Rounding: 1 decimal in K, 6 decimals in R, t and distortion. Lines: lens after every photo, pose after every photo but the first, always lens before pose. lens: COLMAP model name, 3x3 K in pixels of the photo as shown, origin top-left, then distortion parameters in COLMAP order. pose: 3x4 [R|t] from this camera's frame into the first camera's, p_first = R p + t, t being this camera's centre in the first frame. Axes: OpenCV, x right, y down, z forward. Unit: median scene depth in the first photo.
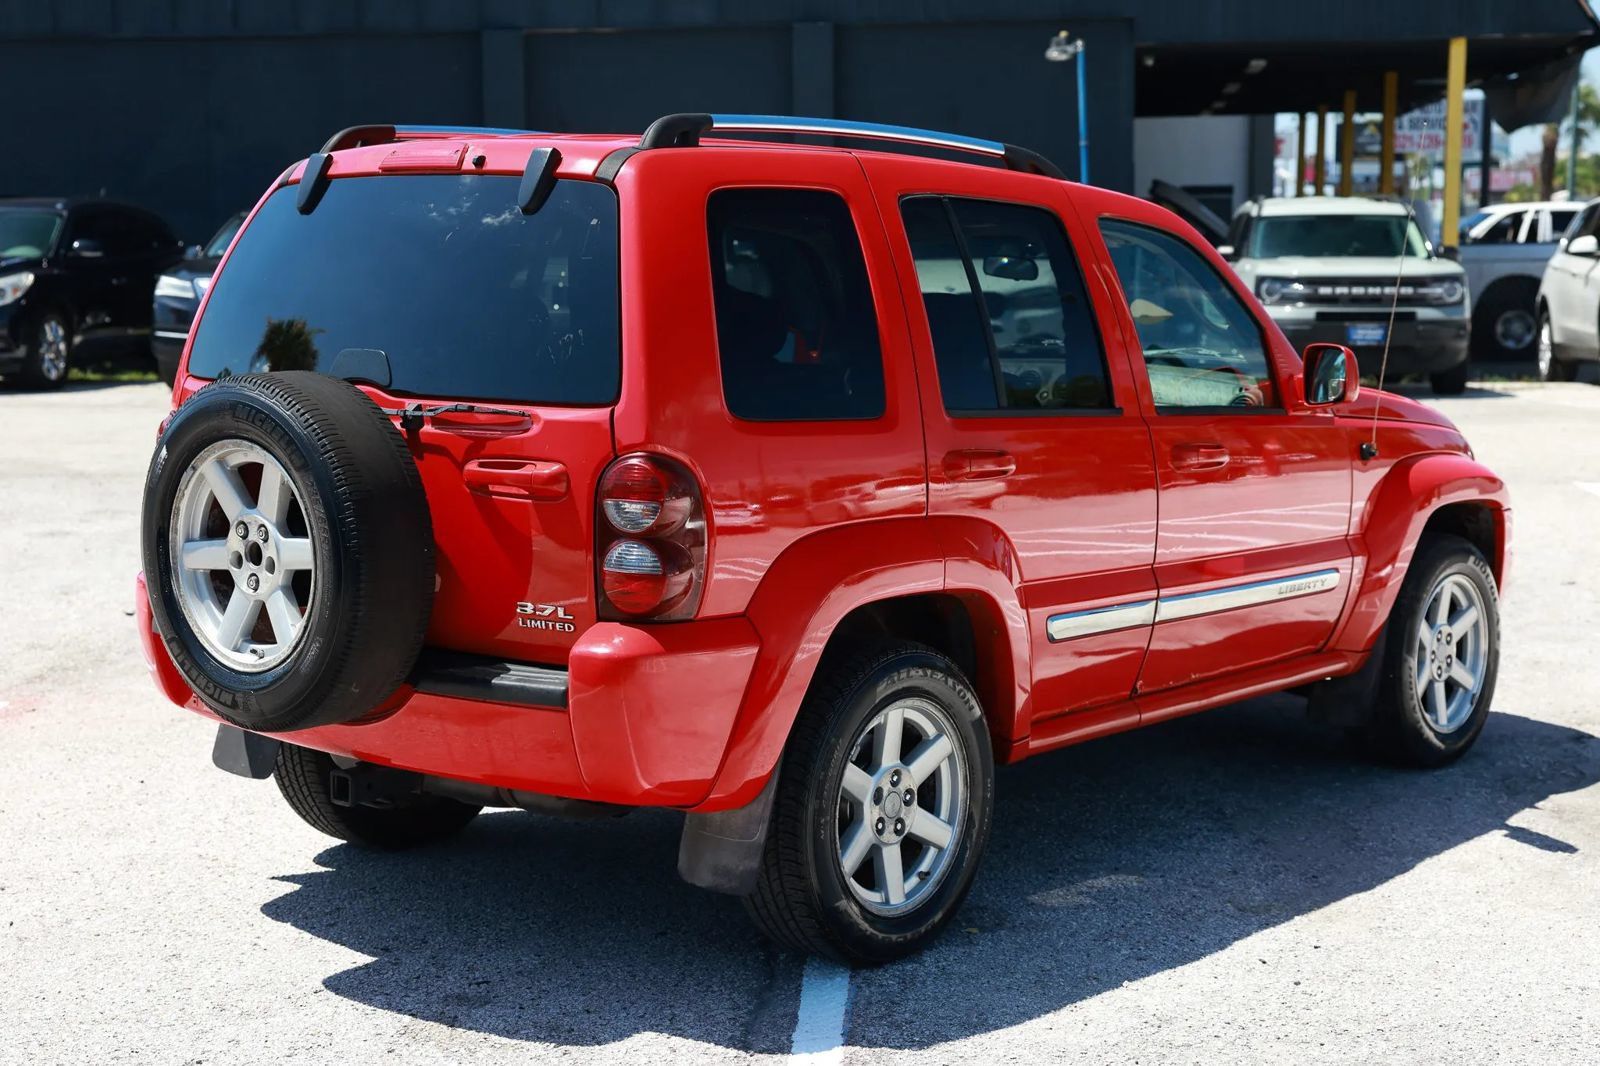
lens RADIAL K [[2310.1, 0, 800.0], [0, 2310.1, 533.0], [0, 0, 1]] dist [-0.009274, 0.008650]
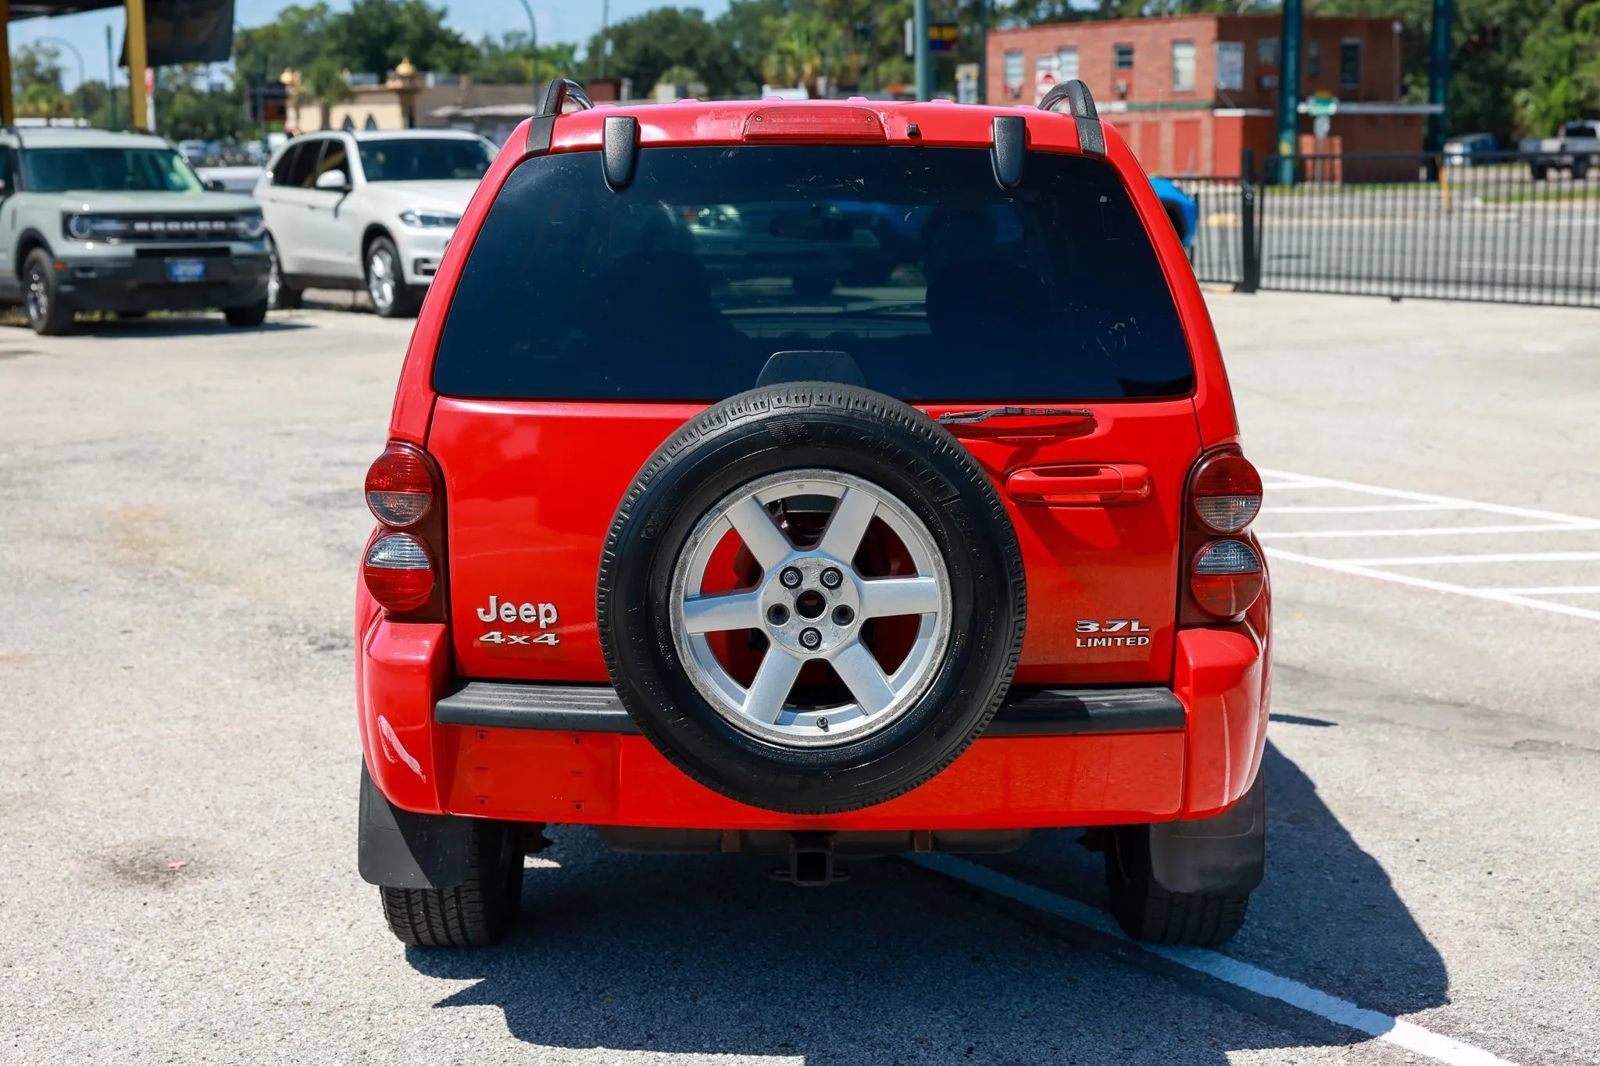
lens RADIAL K [[2222.6, 0, 789.8], [0, 2222.6, 524.2], [0, 0, 1]] dist [0.039166, 0.104307]
pose [[0.776756, -0.099298, 0.621924, -0.726704], [0.078453, 0.995057, 0.060889, -0.067771], [-0.624896, 0.001496, 0.780707, 0.378236]]
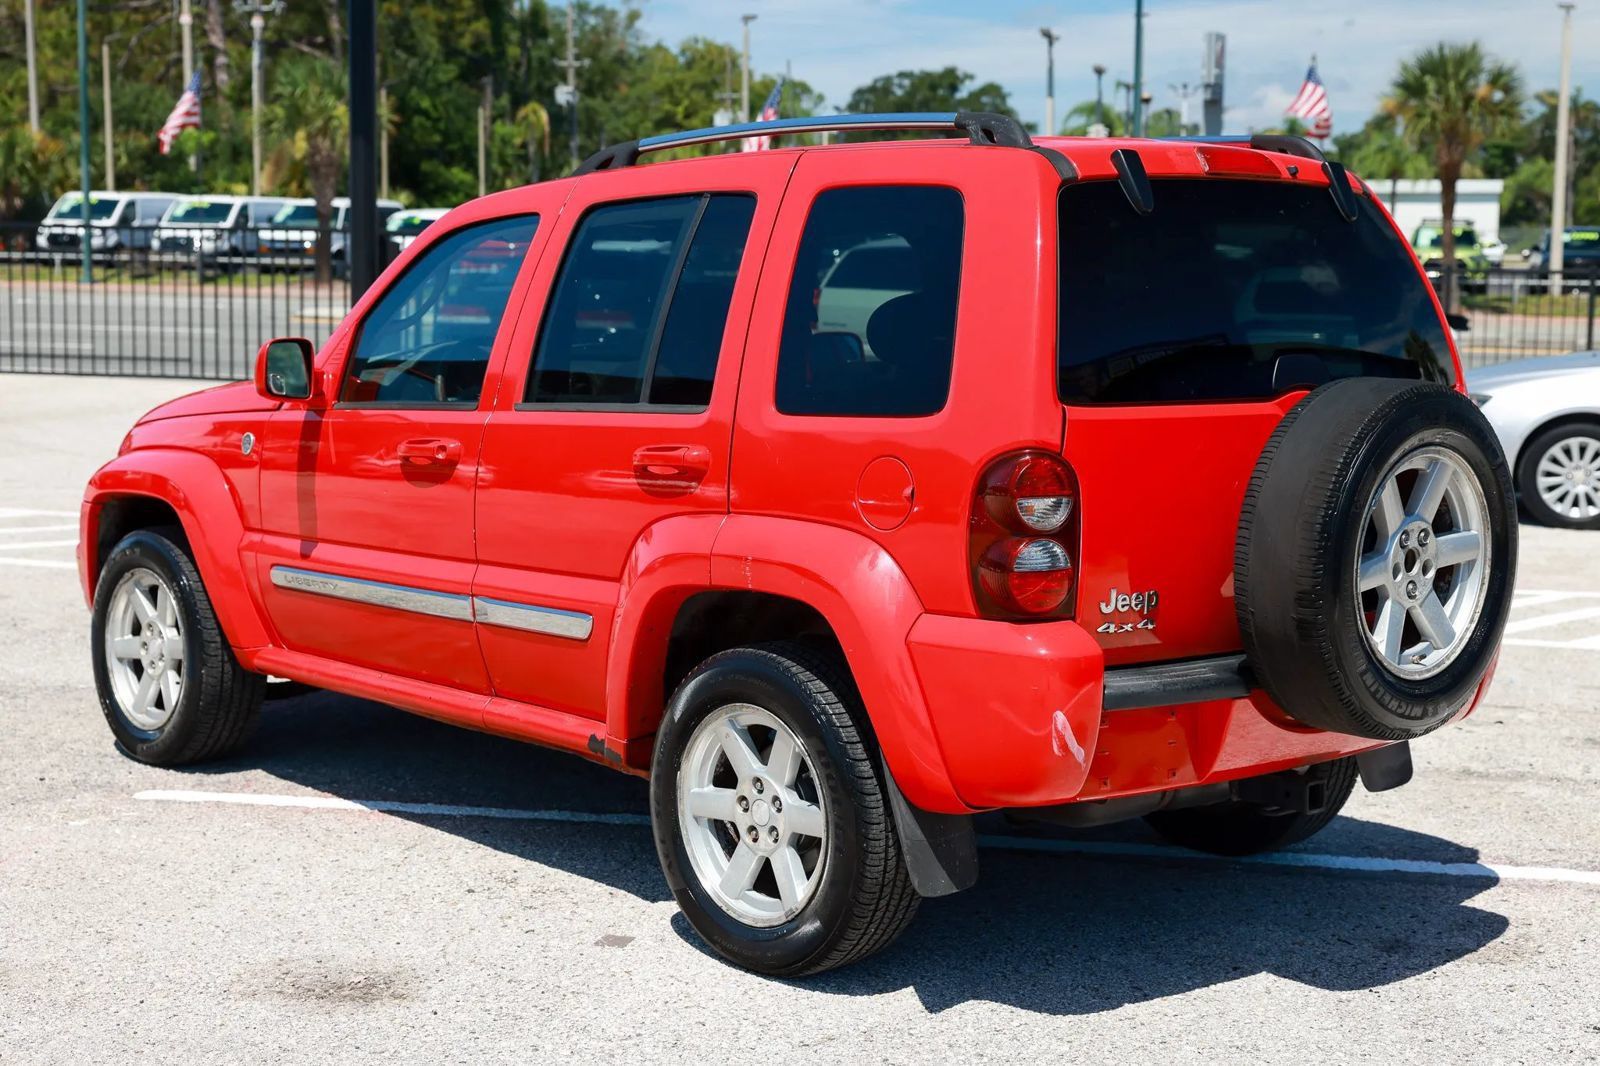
lens RADIAL K [[2222.6, 0, 789.8], [0, 2222.6, 524.2], [0, 0, 1]] dist [0.039166, 0.104307]
pose [[0.161814, -0.105200, 0.981198, -1.208078], [0.111077, 0.989924, 0.087818, -0.119385], [-0.980550, 0.094778, 0.171869, 1.083439]]
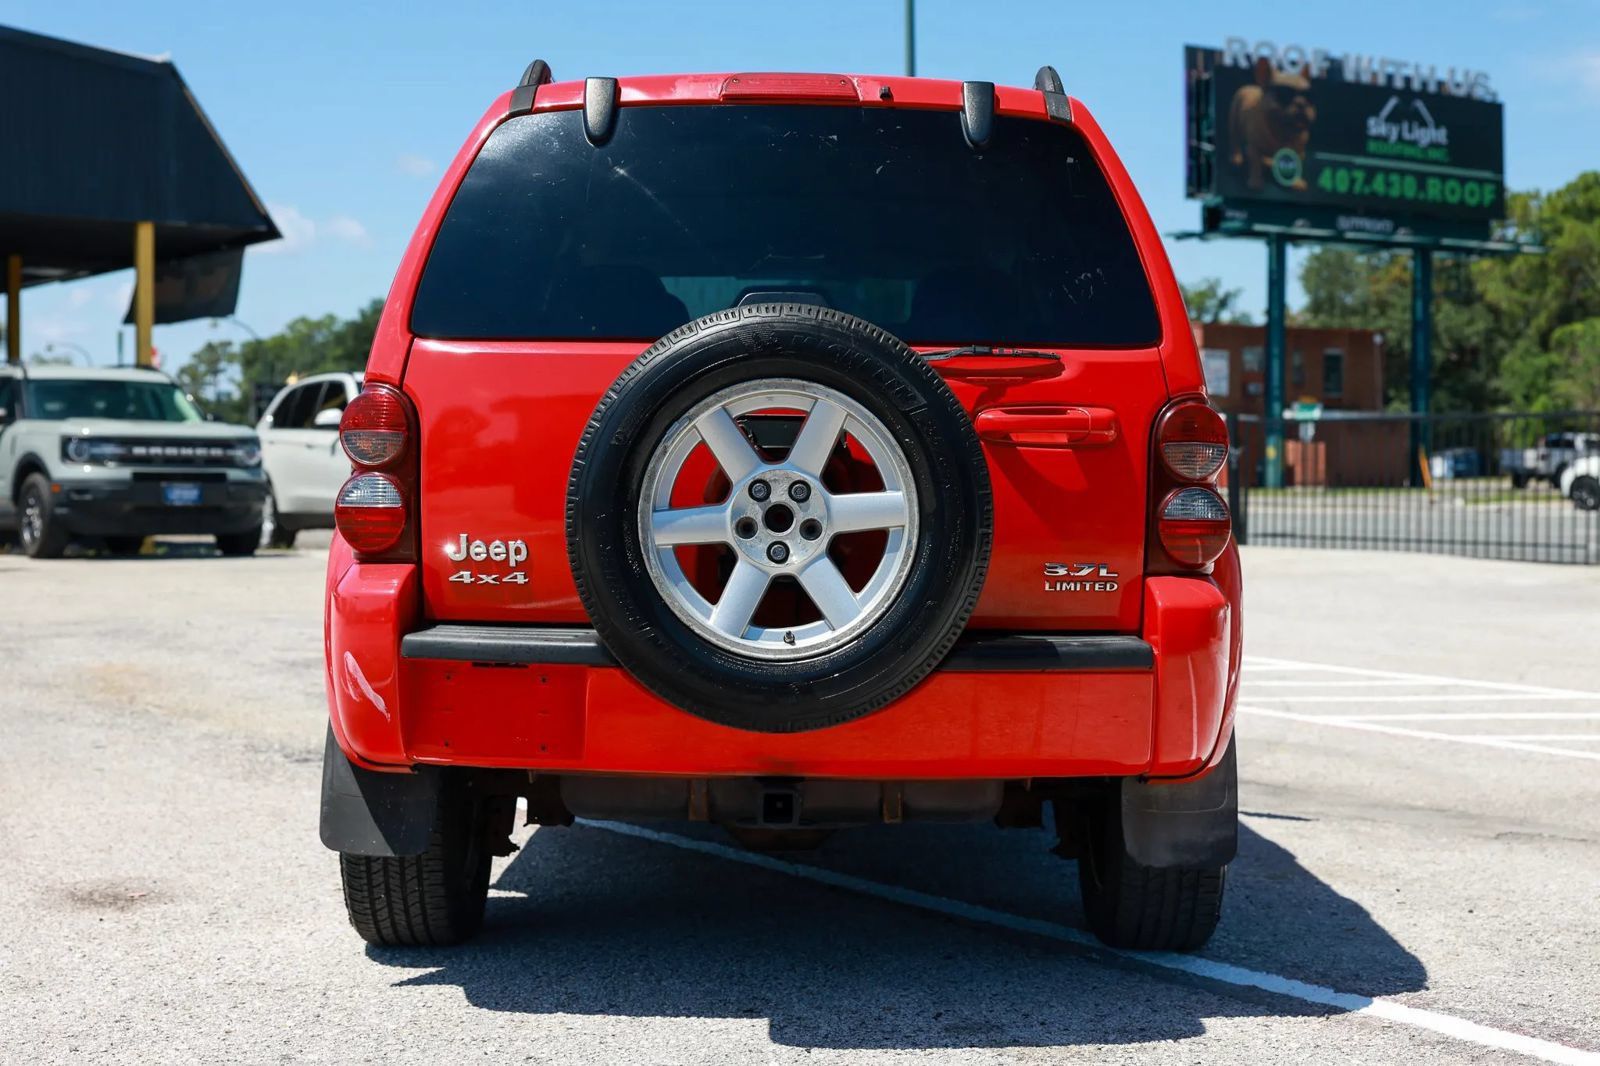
lens RADIAL K [[2219.5, 0, 800.0], [0, 2219.5, 533.0], [0, 0, 1]] dist [0.041903, 0.093587]
pose [[0.772442, -0.008444, 0.635030, -0.729846], [0.067386, 0.995357, -0.068732, 0.069249], [-0.631501, 0.095884, 0.769424, 0.376453]]
